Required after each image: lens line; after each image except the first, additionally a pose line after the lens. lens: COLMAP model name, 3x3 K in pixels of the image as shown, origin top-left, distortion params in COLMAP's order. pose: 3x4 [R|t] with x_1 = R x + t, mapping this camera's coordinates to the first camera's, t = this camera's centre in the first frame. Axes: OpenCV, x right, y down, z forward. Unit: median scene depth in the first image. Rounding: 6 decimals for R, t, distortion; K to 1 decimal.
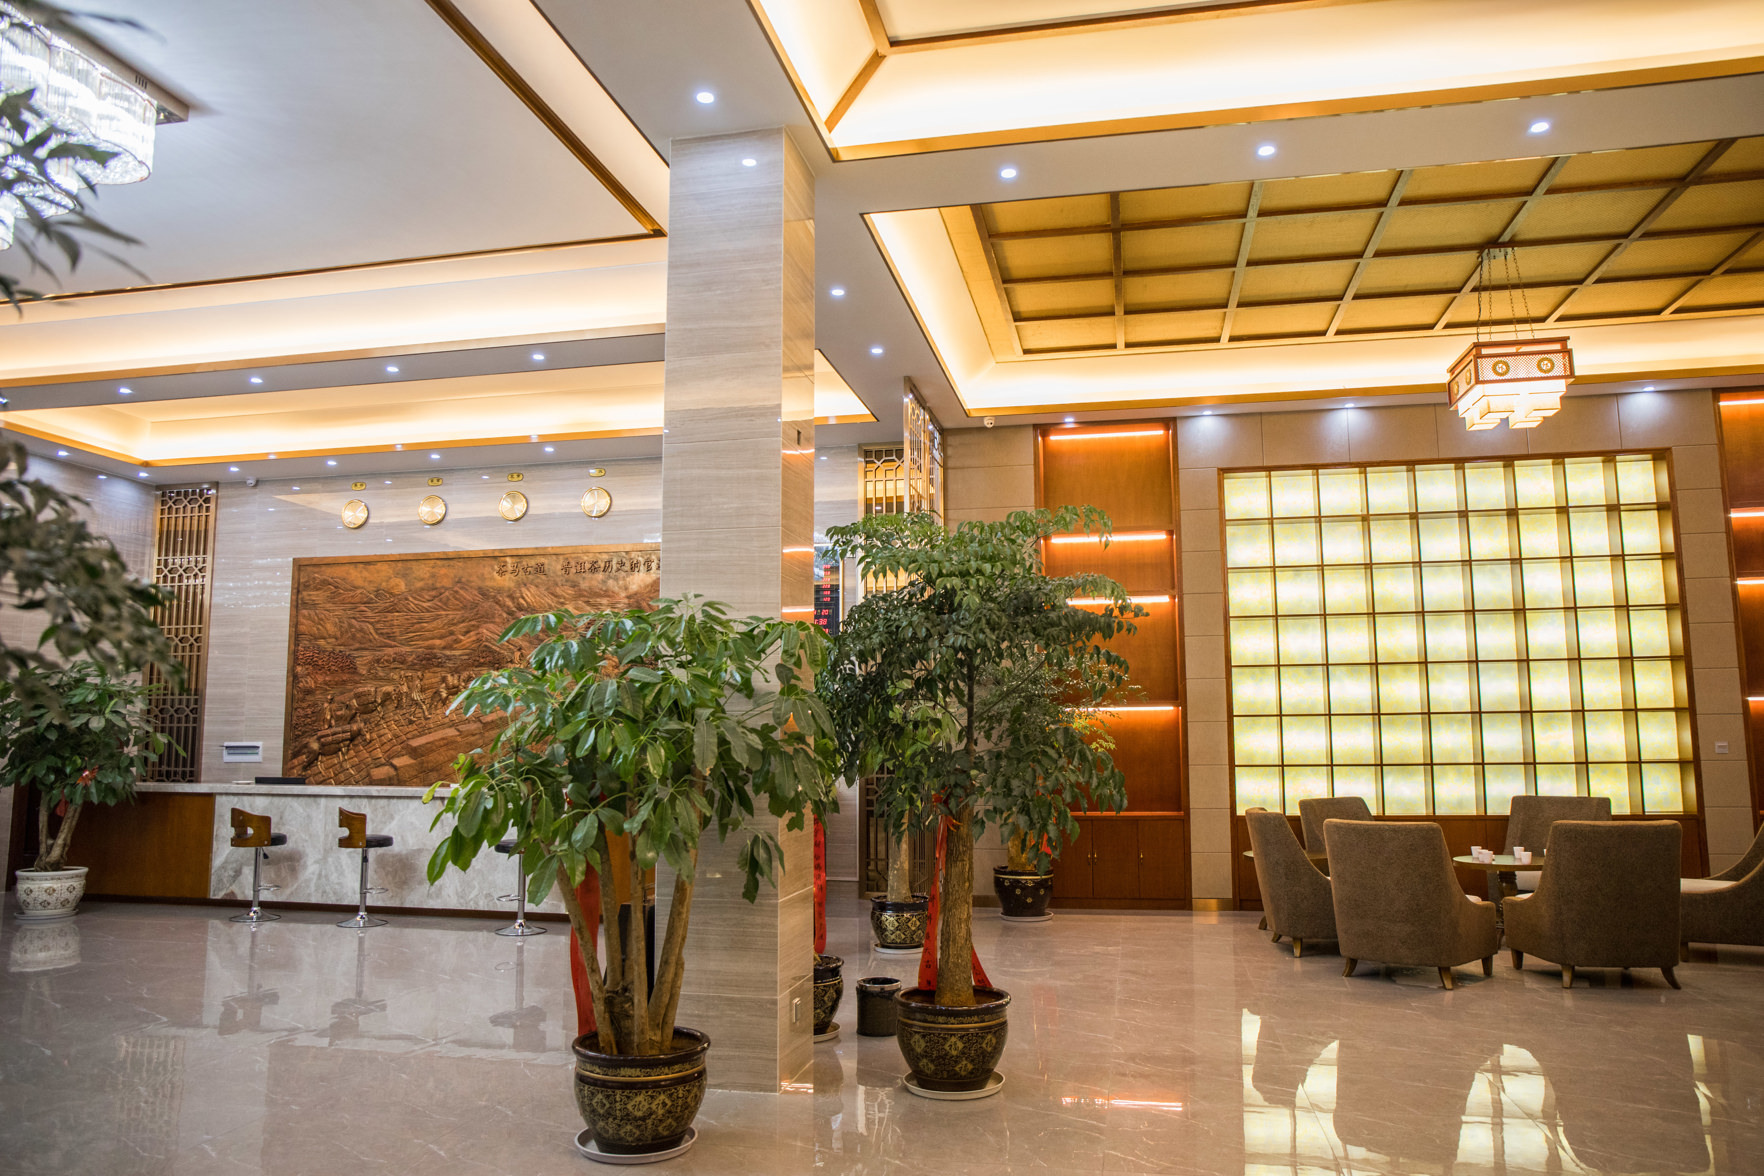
lens RADIAL K [[1211.0, 0, 882.0], [0, 1211.0, 588.0], [0, 0, 1]] dist [-0.102594, 0.081291]
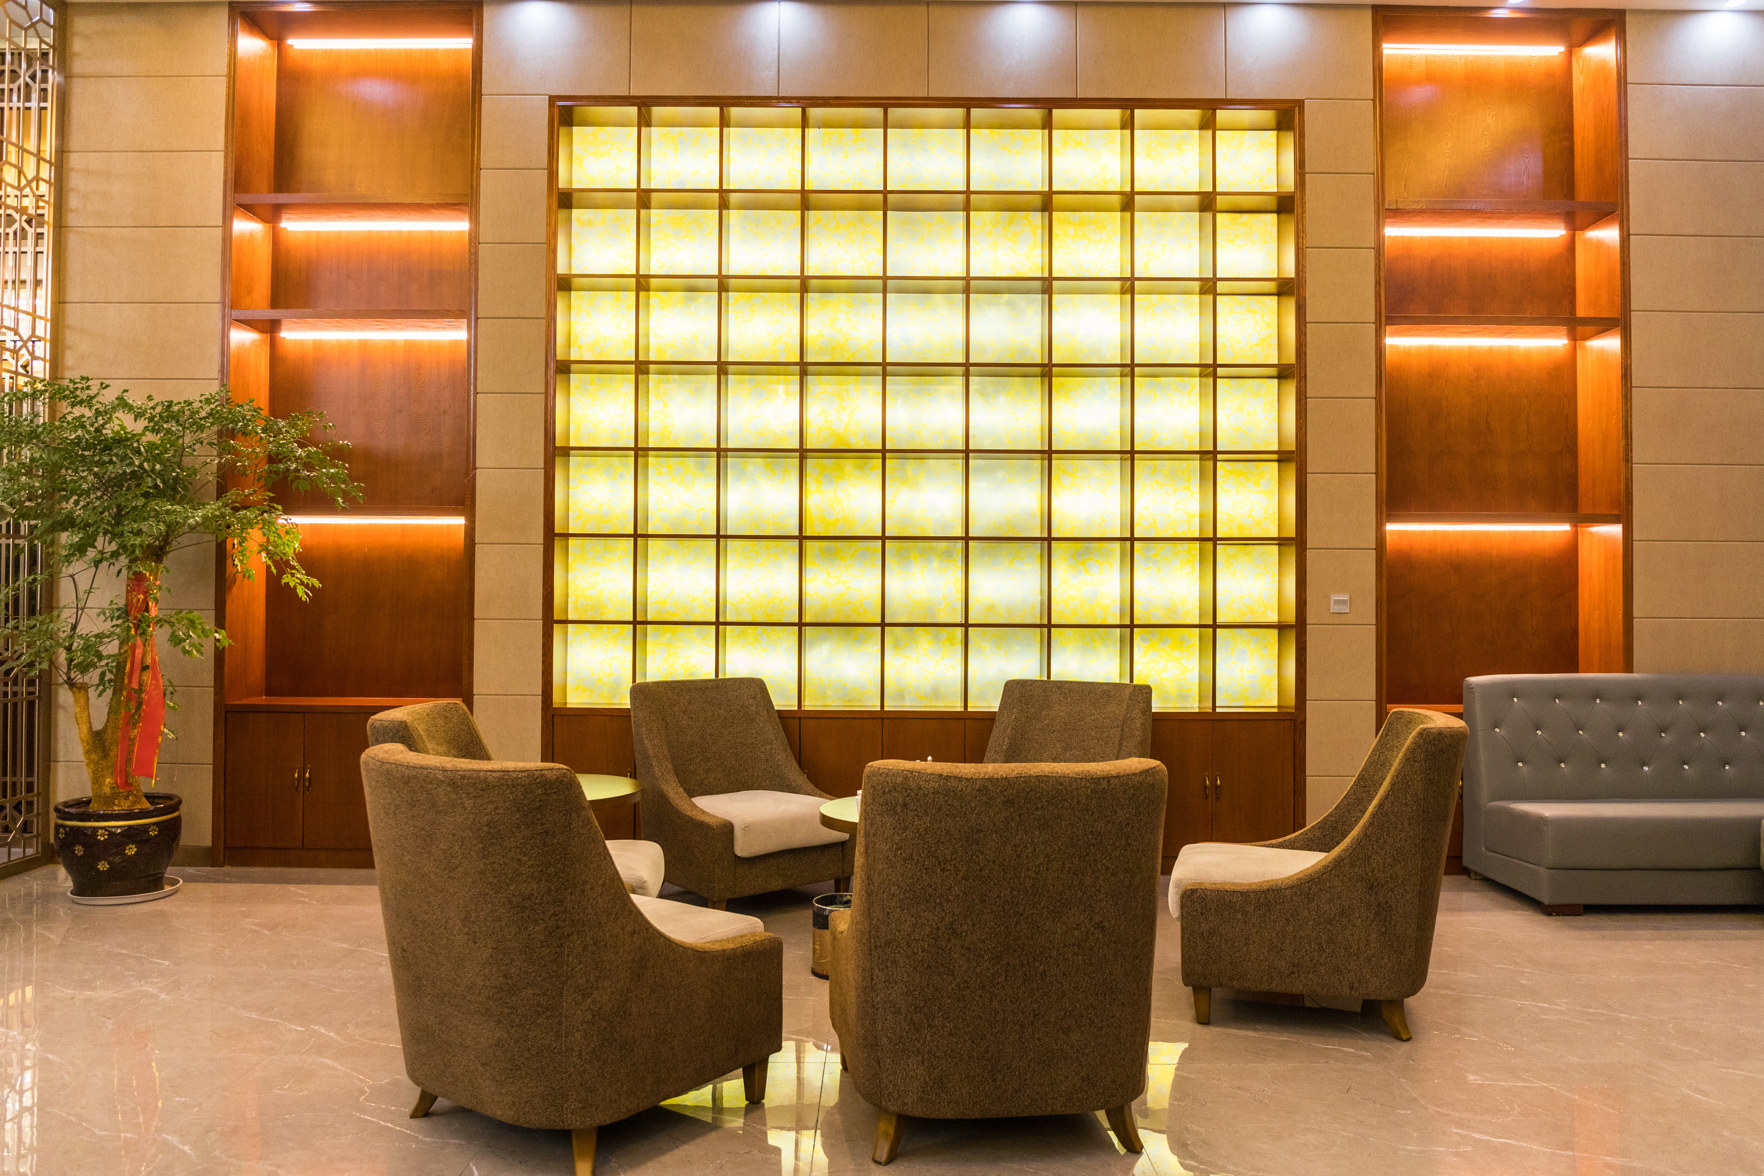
lens RADIAL K [[1216.9, 0, 851.2], [0, 1216.9, 586.0], [0, 0, 1]] dist [-0.002258, -0.001440]
pose [[0.981292, 0.013782, 0.192030, 0.331369], [-0.035126, 0.993510, 0.108189, 0.064779], [-0.189293, -0.112911, 0.975407, 0.415192]]
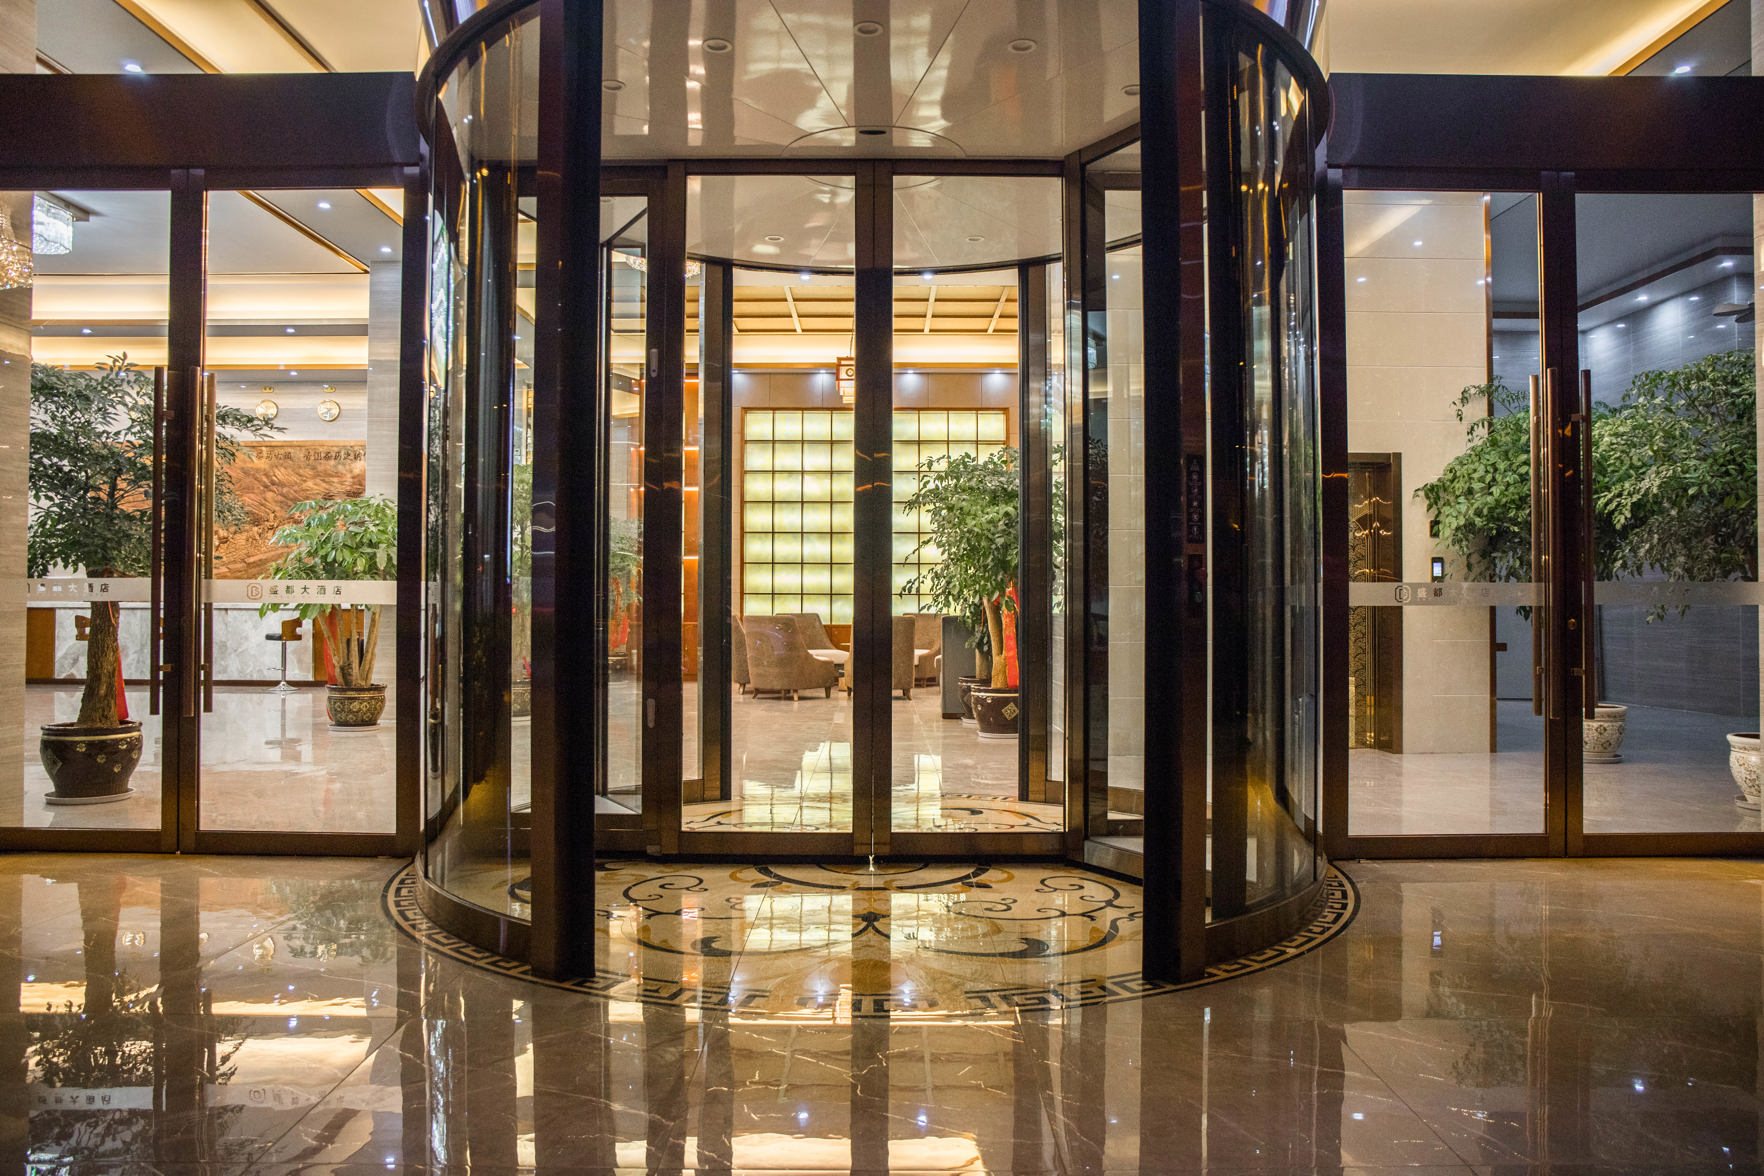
lens RADIAL K [[1211.0, 0, 882.0], [0, 1211.0, 588.0], [0, 0, 1]] dist [-0.102594, 0.081291]
pose [[0.978543, 0.010284, 0.205786, 0.144638], [-0.033075, 0.993642, 0.107620, -0.042967], [-0.203371, -0.112118, 0.972661, -0.650121]]
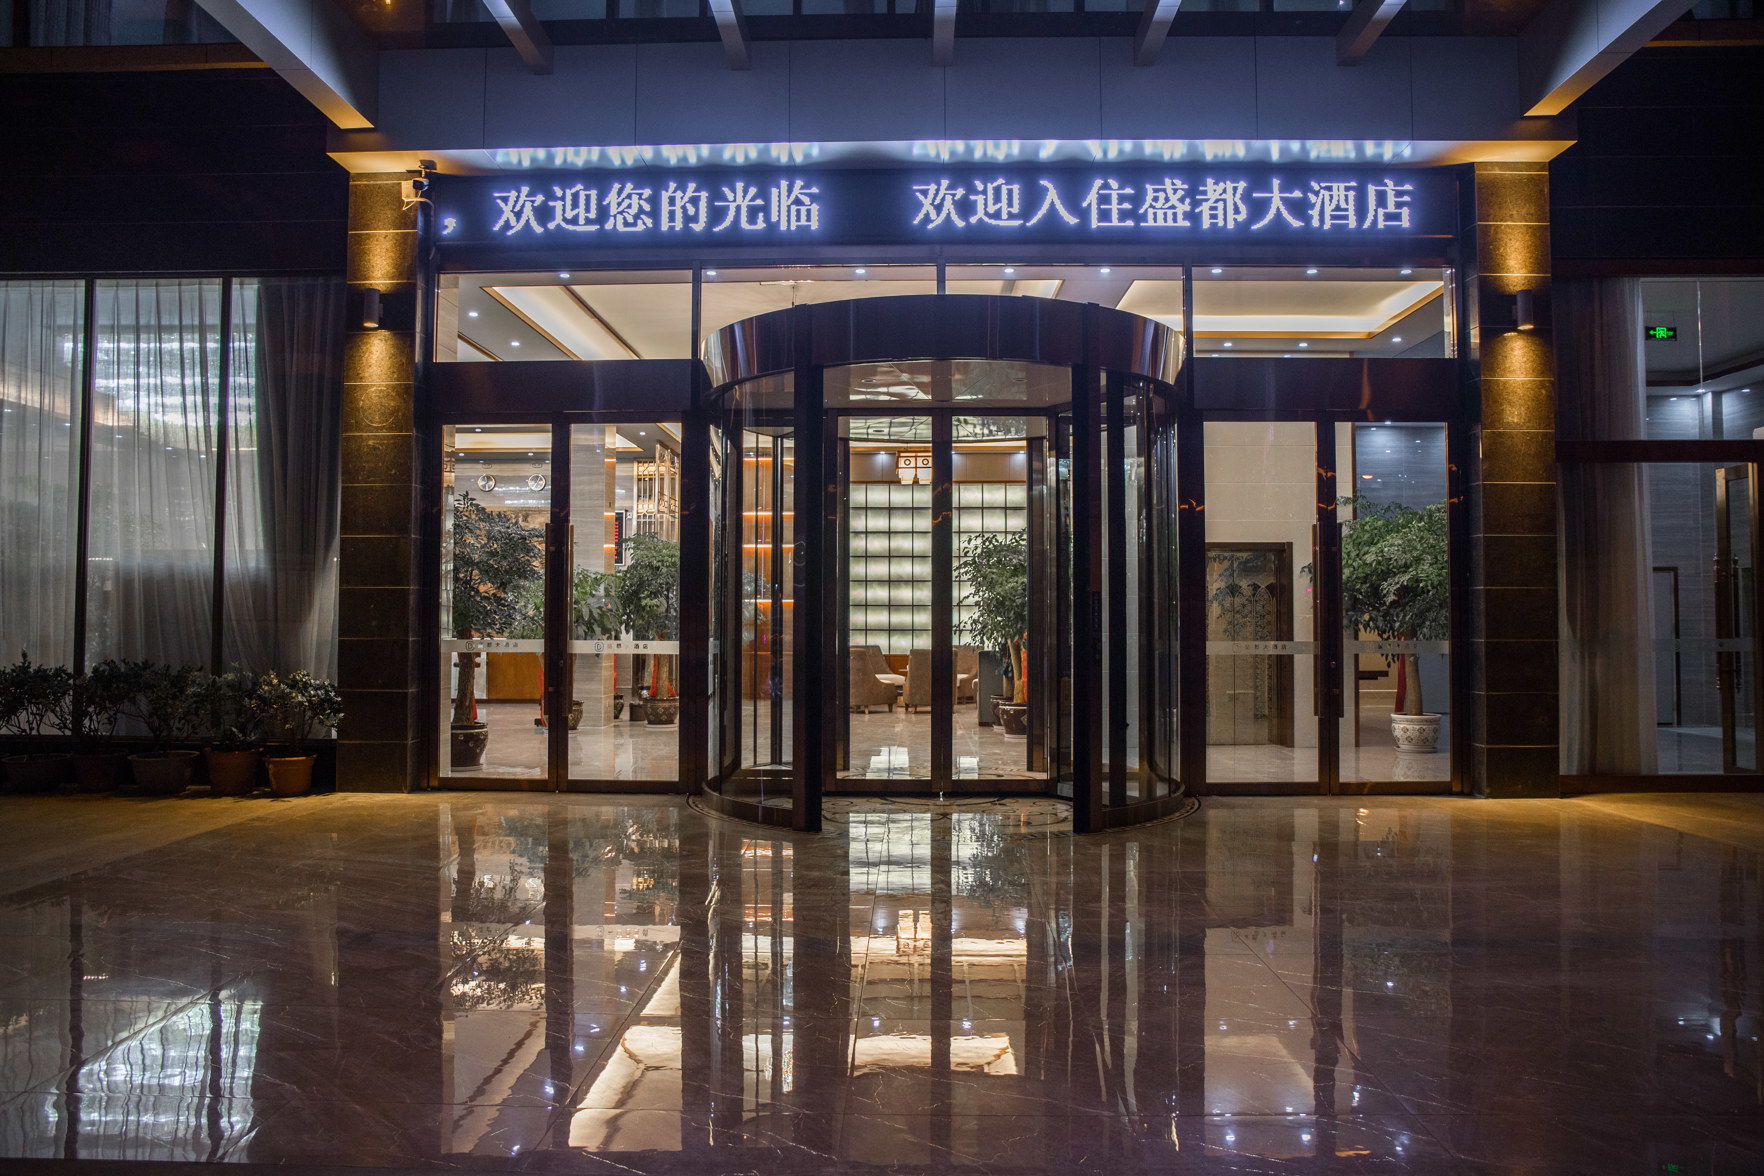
lens RADIAL K [[1211.0, 0, 882.0], [0, 1211.0, 588.0], [0, 0, 1]] dist [-0.102594, 0.081291]
pose [[0.984057, 0.011693, 0.177466, 0.033191], [-0.028339, 0.995397, 0.091555, -0.116787], [-0.175578, -0.095125, 0.979859, -1.059079]]
